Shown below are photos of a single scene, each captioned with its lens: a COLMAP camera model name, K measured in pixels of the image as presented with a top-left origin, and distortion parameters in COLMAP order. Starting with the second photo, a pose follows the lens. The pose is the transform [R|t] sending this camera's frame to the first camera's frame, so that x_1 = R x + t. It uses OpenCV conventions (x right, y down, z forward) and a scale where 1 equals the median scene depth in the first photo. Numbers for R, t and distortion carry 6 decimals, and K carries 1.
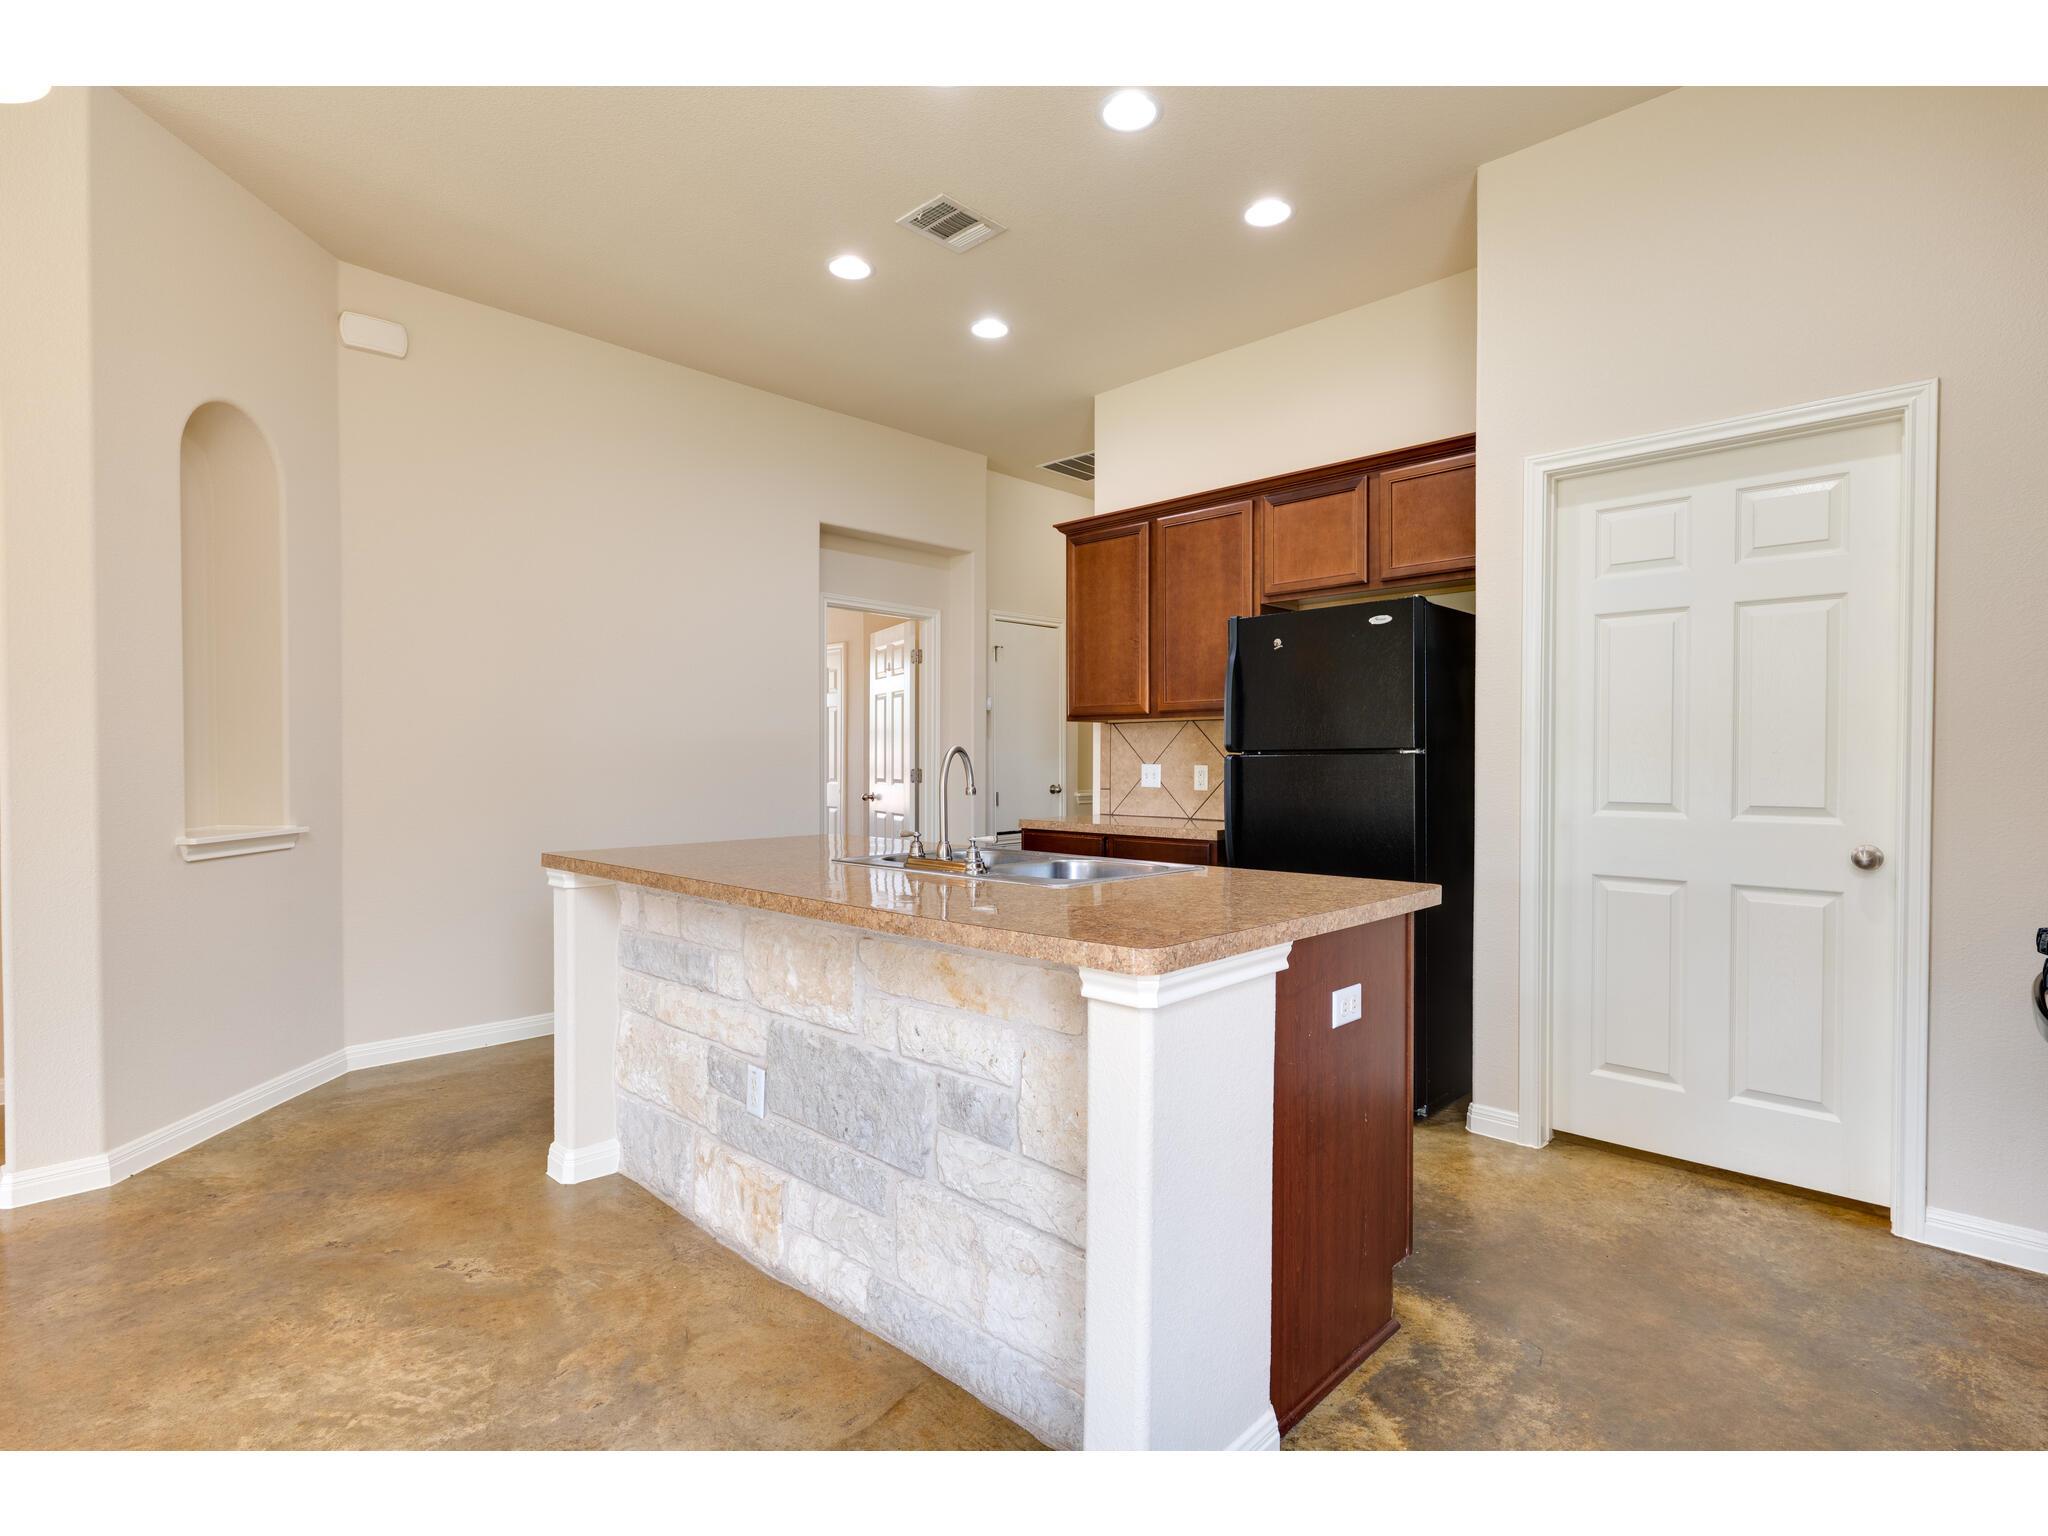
lens RADIAL K [[1007.7, 0, 1023.0], [0, 1007.7, 774.3], [0, 0, 1]] dist [0.001761, -0.000377]
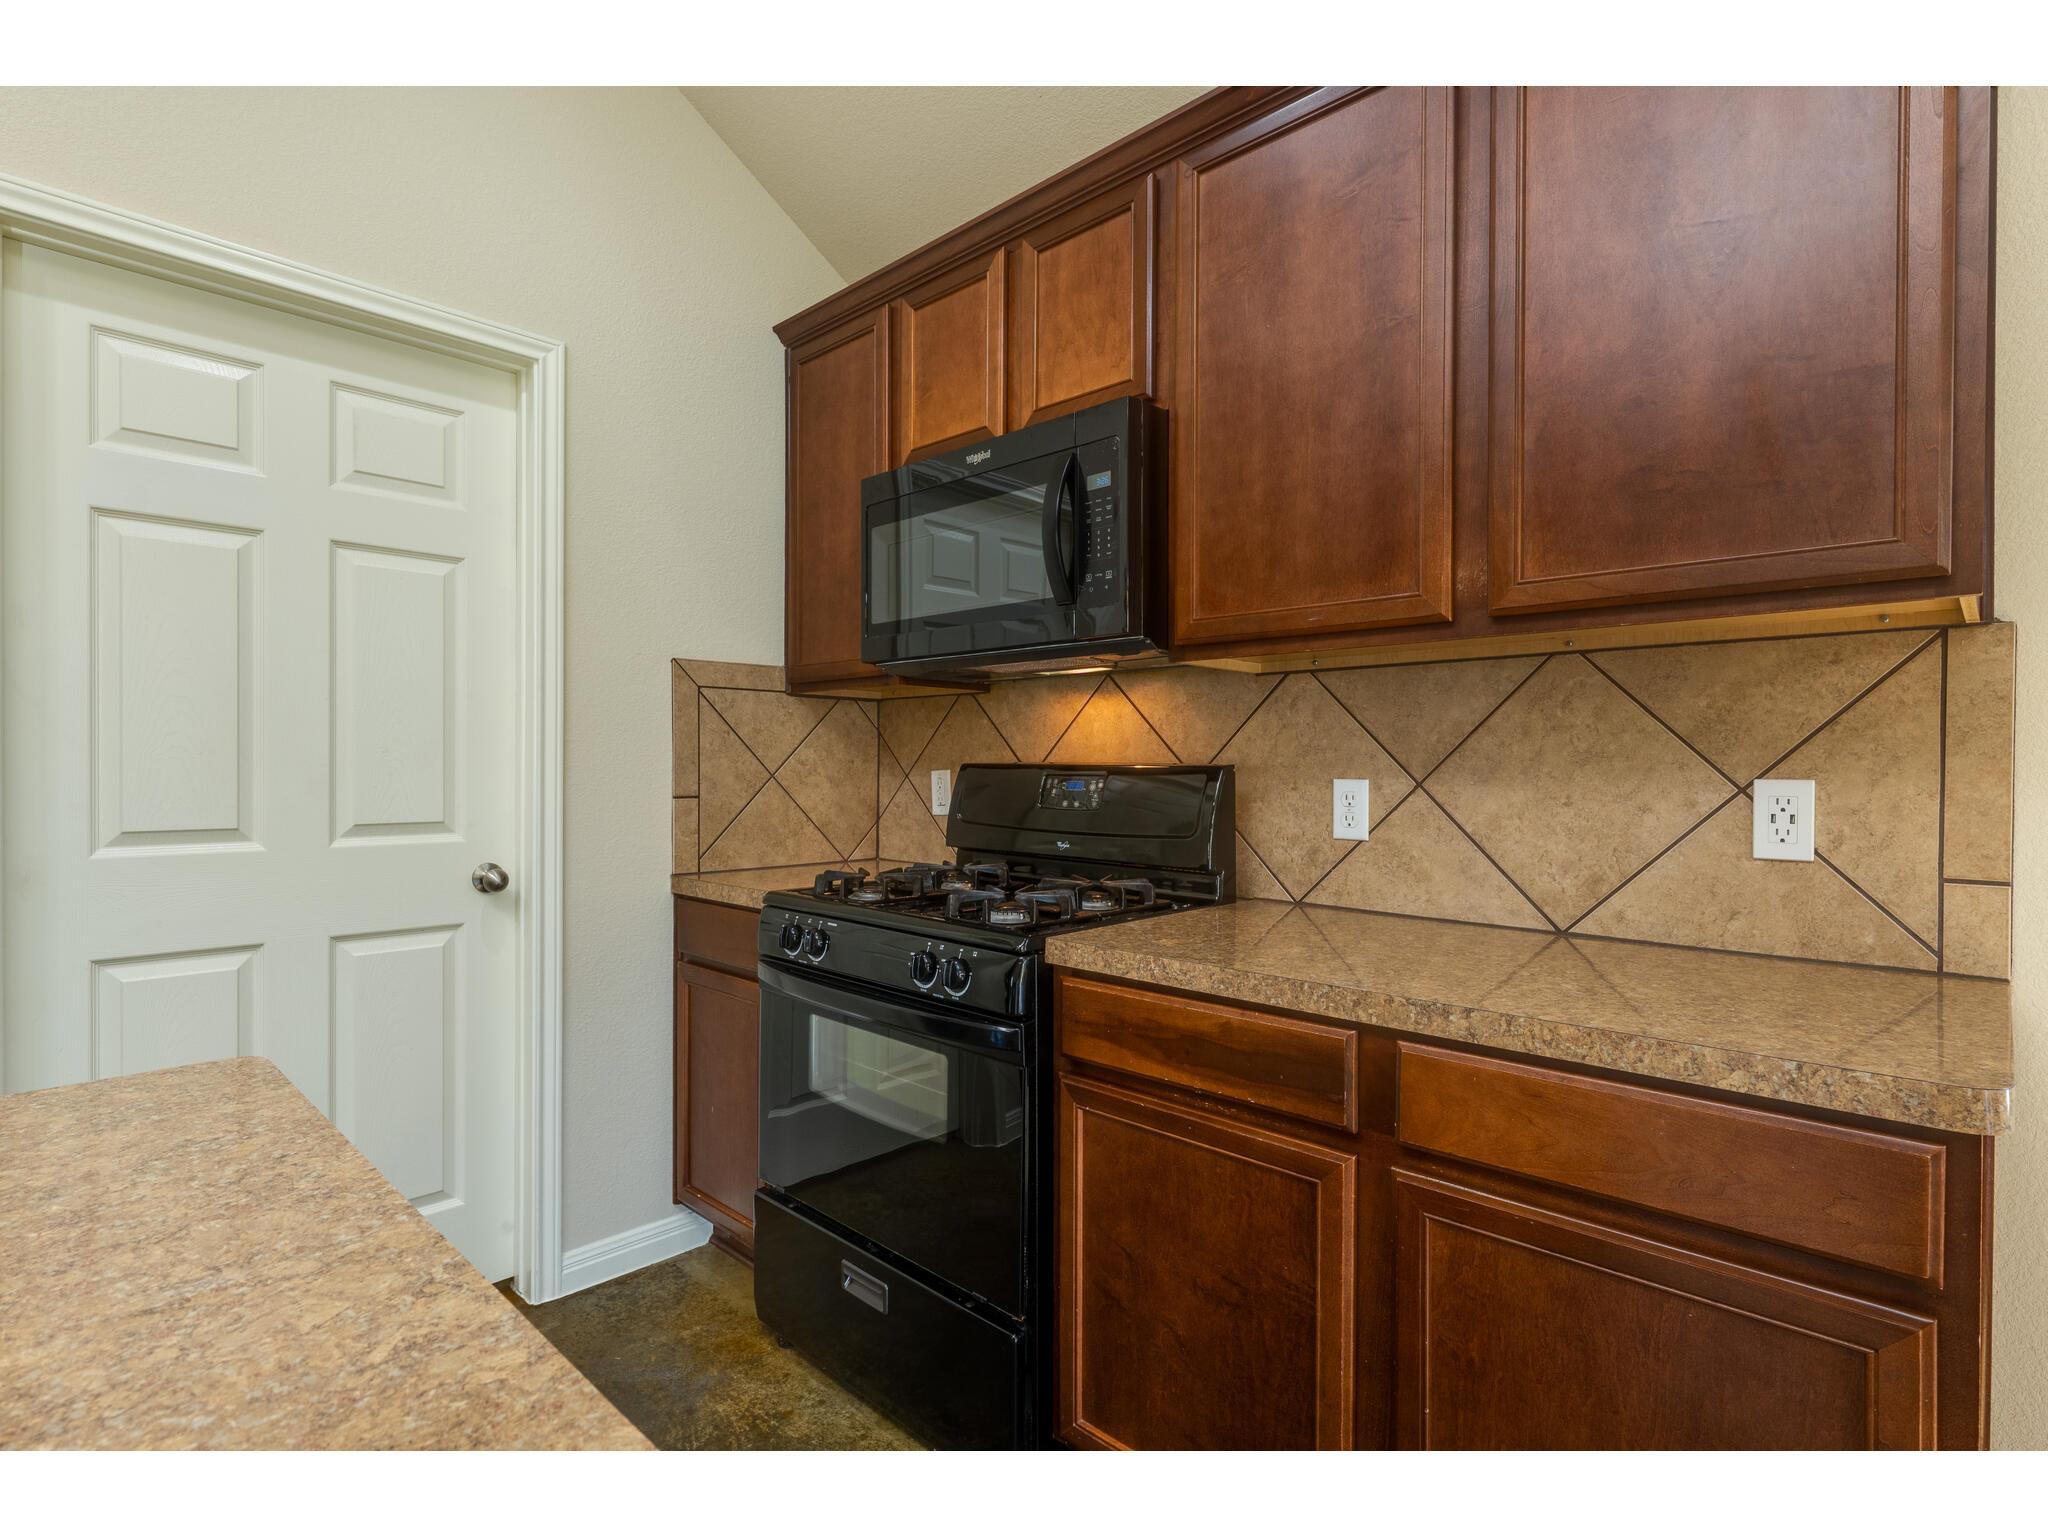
lens RADIAL K [[1007.7, 0, 1023.0], [0, 1007.7, 774.3], [0, 0, 1]] dist [0.001761, -0.000377]
pose [[-0.003265, -0.010001, 0.999945, -0.009532], [0.010142, 0.999898, 0.010034, -0.007735], [-0.999943, 0.010174, -0.003163, 0.542653]]
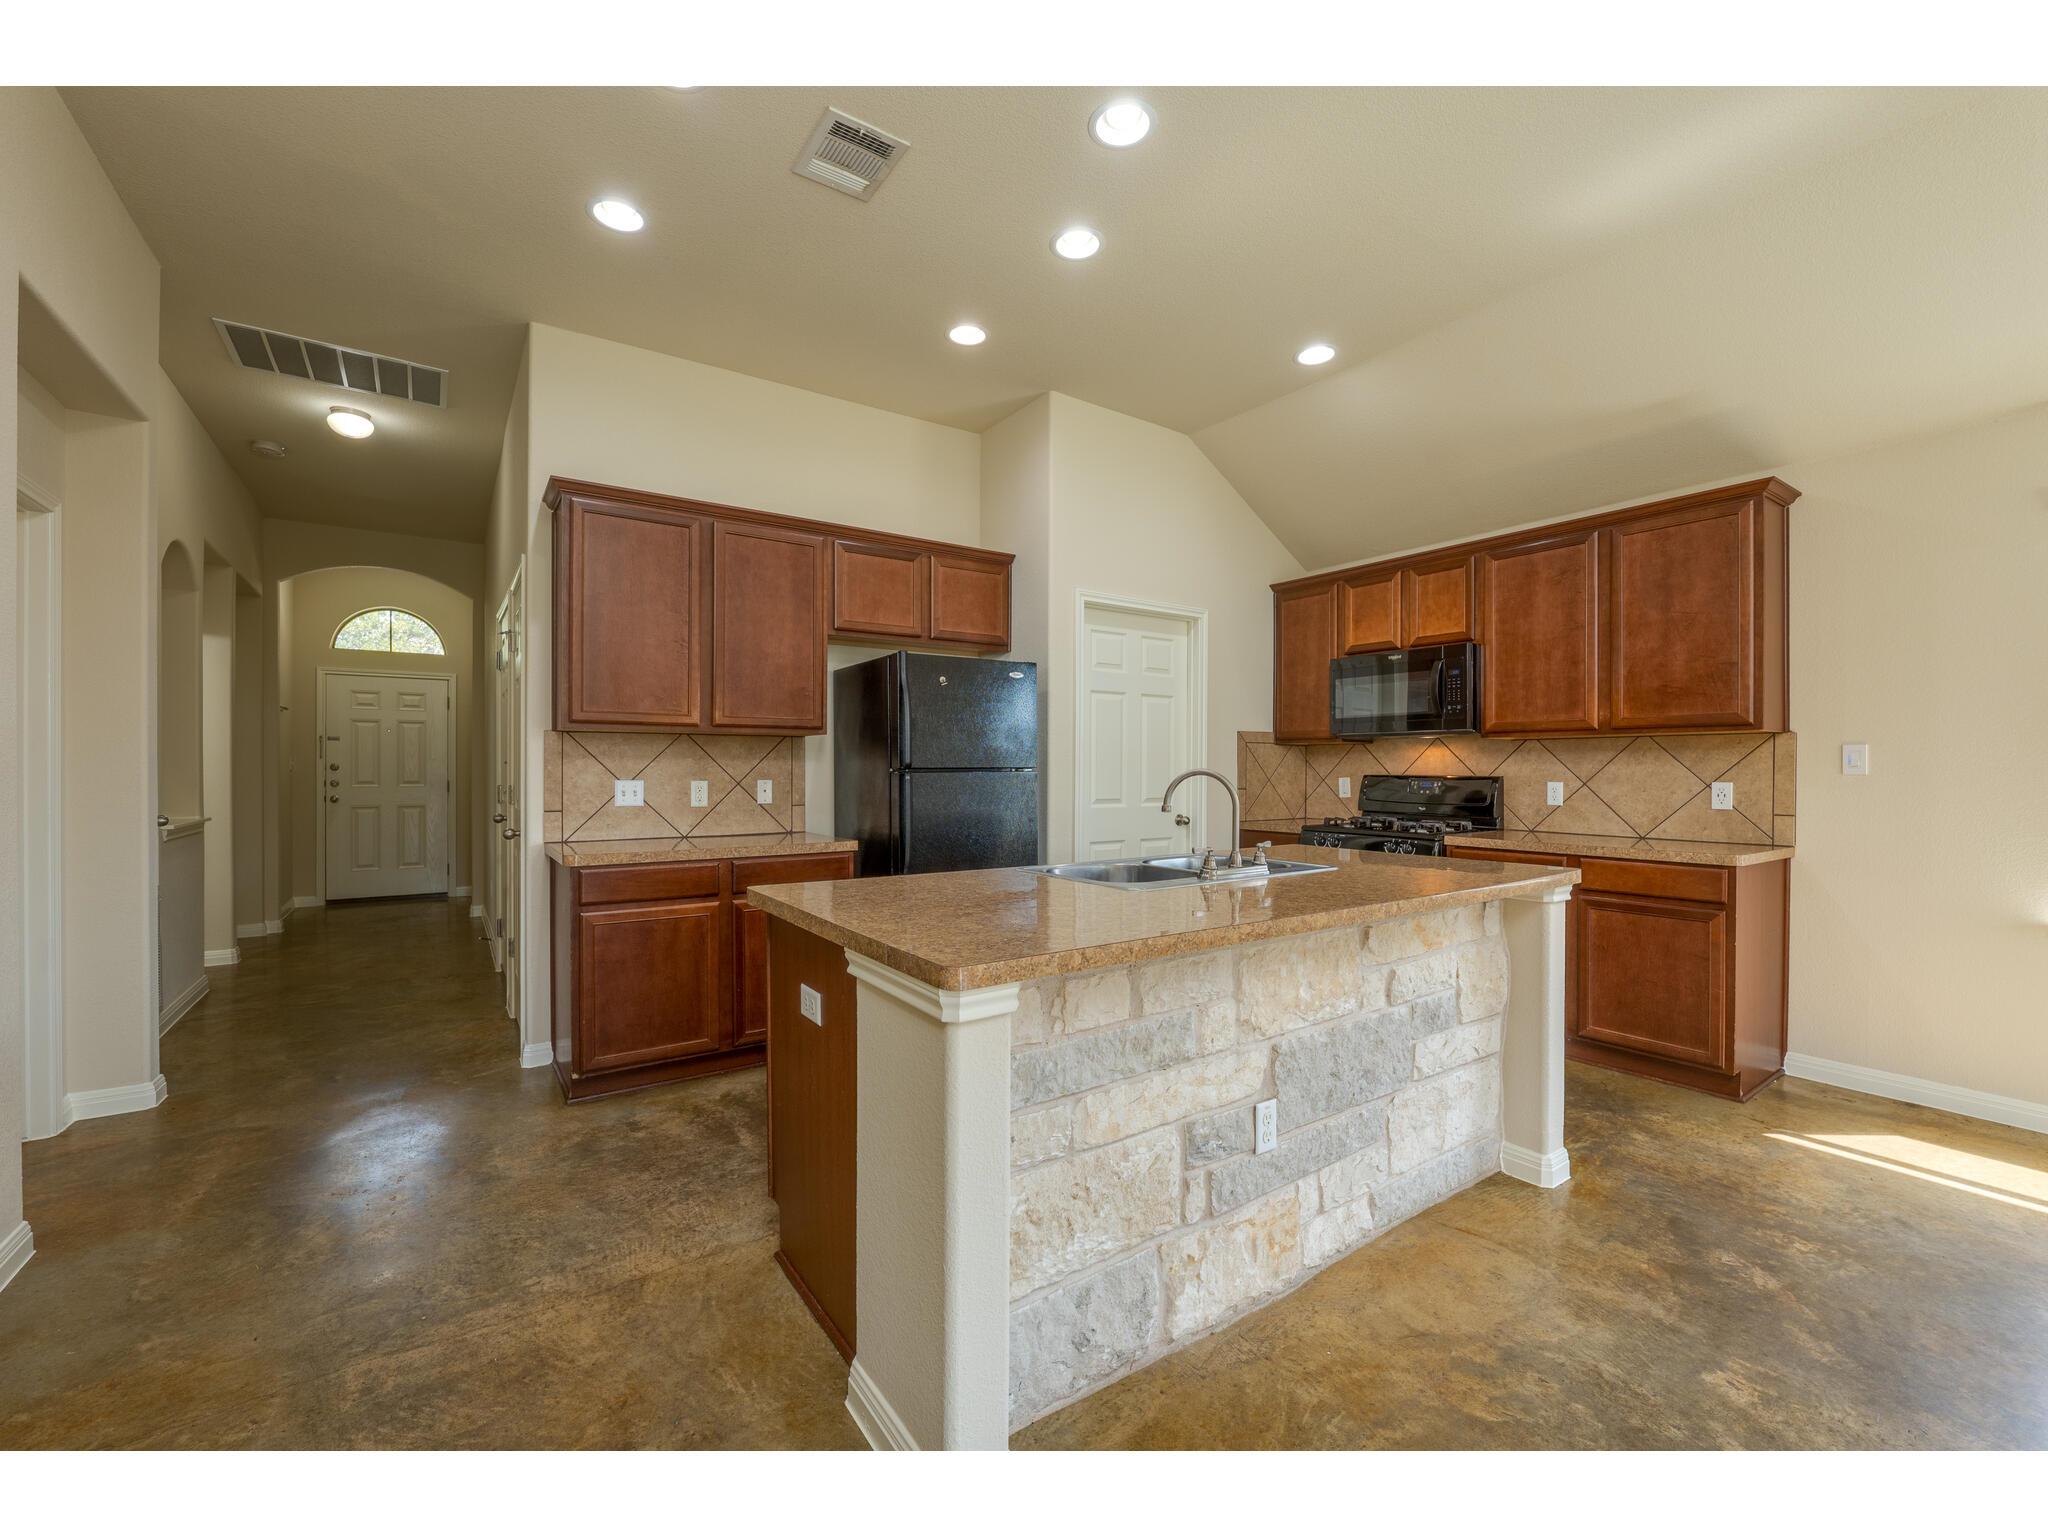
lens RADIAL K [[851.7, 0, 1011.6], [0, 851.7, 772.2], [0, 0, 1]] dist [-0.014269, 0.000151]
pose [[0.202060, -0.004895, 0.979361, -0.998757], [0.011900, 0.999926, 0.002543, -0.027973], [-0.979301, 0.011141, 0.202104, 0.962108]]
